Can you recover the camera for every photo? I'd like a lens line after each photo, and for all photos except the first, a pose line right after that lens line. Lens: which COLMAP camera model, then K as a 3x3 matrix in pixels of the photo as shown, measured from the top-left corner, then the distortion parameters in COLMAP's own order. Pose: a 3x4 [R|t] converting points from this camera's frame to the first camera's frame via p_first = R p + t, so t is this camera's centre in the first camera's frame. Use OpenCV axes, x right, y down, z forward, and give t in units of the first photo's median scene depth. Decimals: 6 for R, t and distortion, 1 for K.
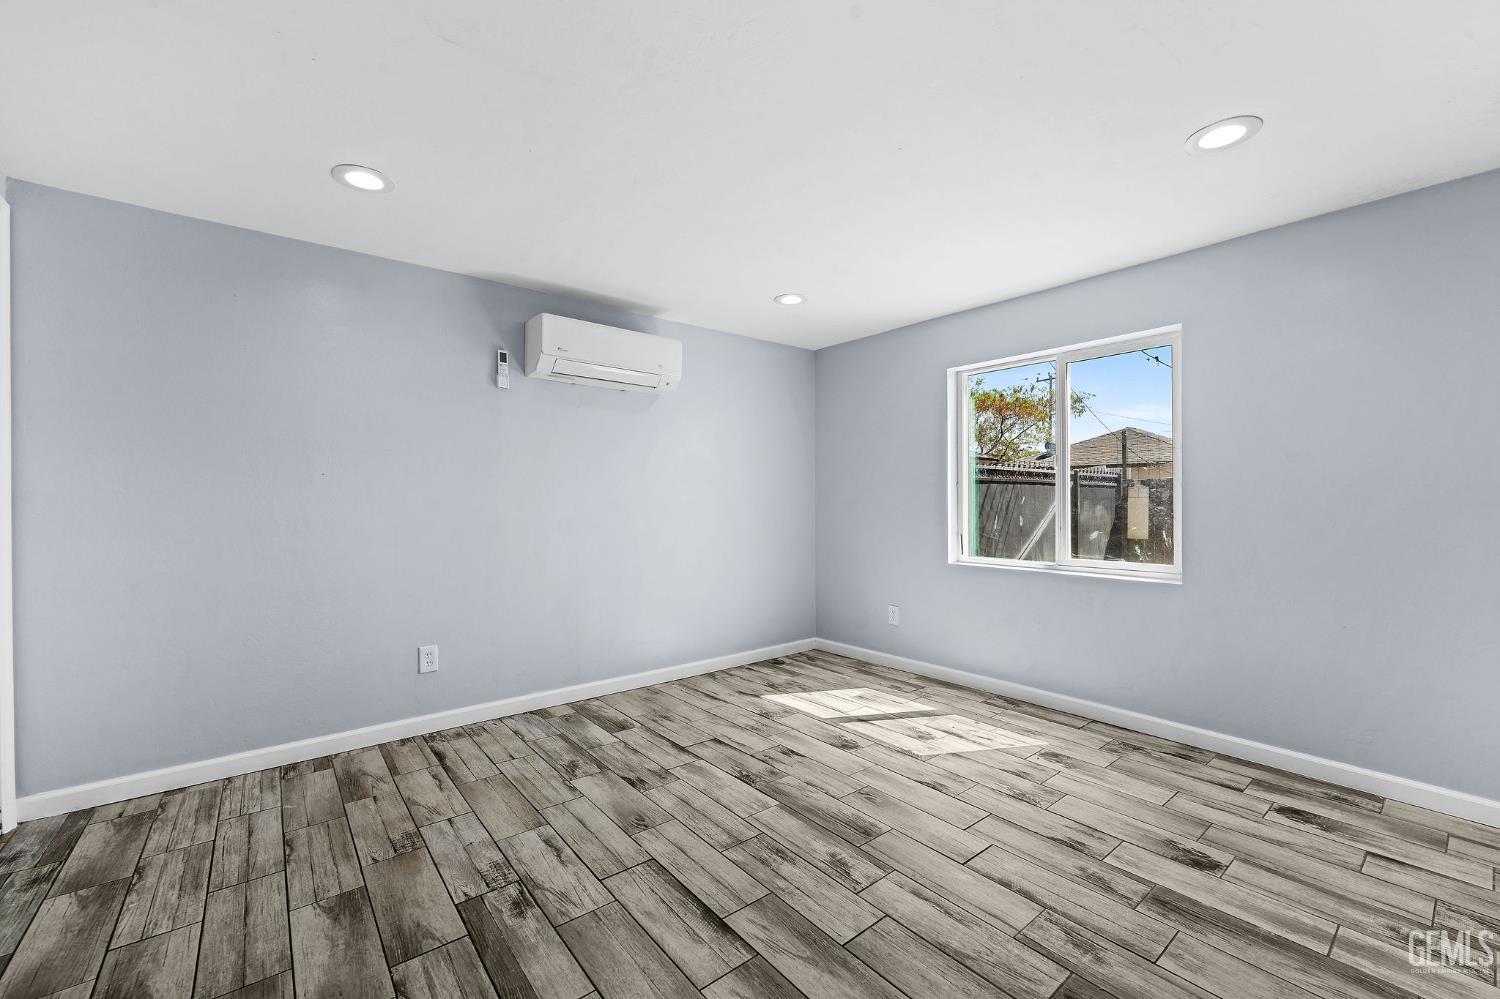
lens RADIAL K [[616.1, 0, 748.7], [0, 616.1, 499.2], [0, 0, 1]] dist [0.001253, 0.000047]
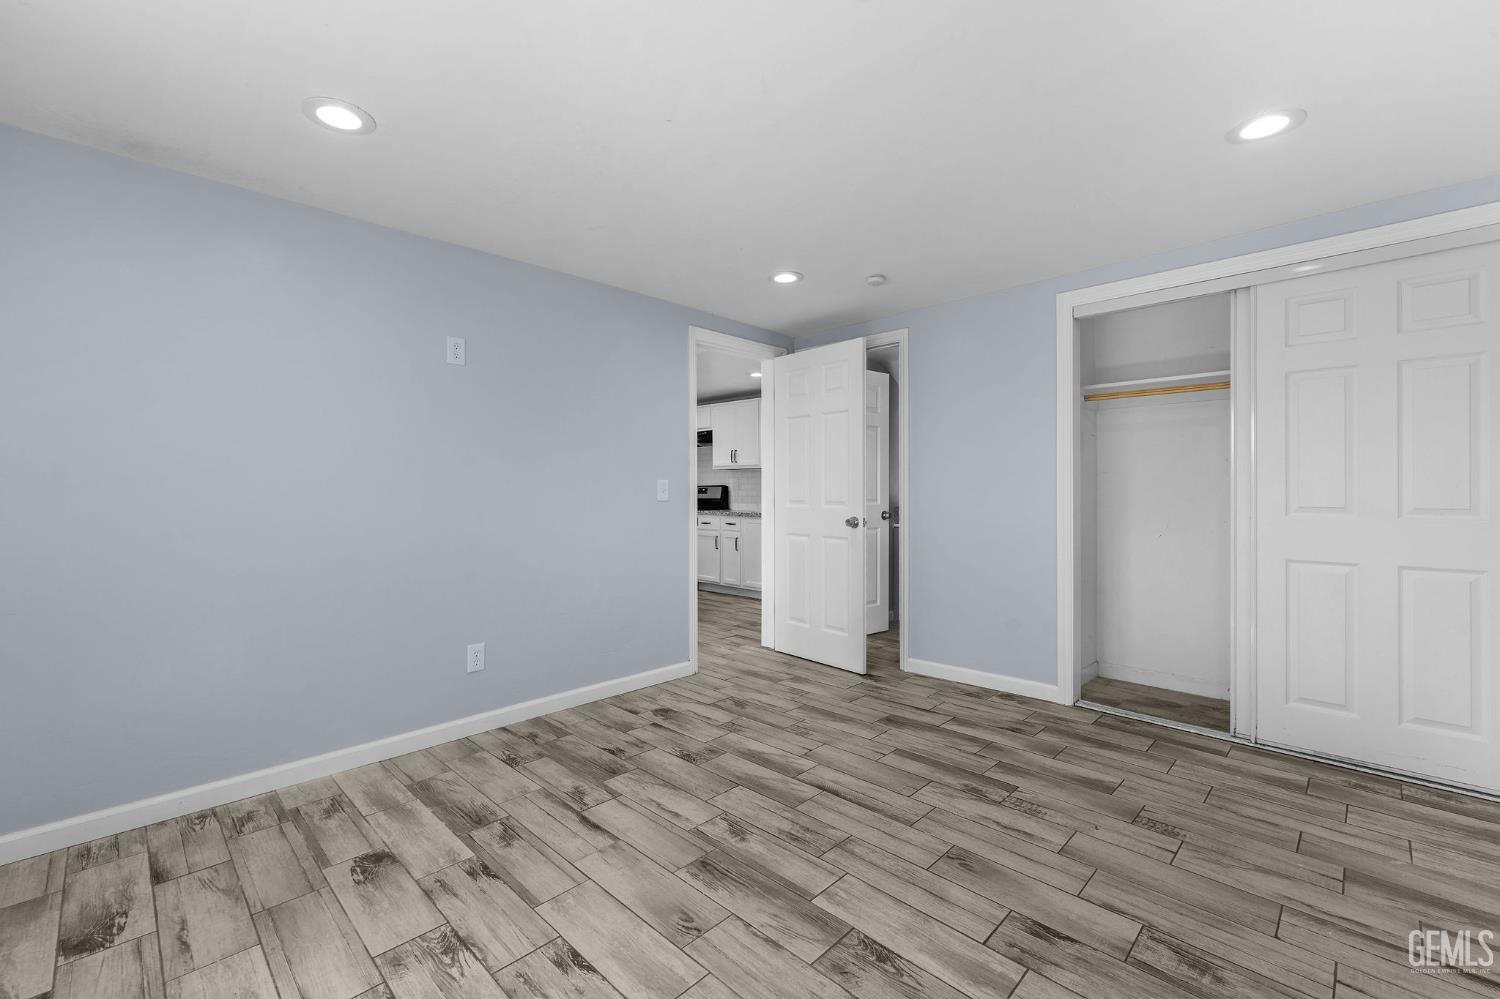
lens RADIAL K [[616.1, 0, 752.0], [0, 616.1, 490.8], [0, 0, 1]] dist [0.001253, 0.000047]
pose [[-0.992453, 0.005039, -0.122522, 0.238031], [0.005493, 0.999979, -0.003368, 0.001417], [0.122502, -0.004016, -0.992460, 1.966094]]
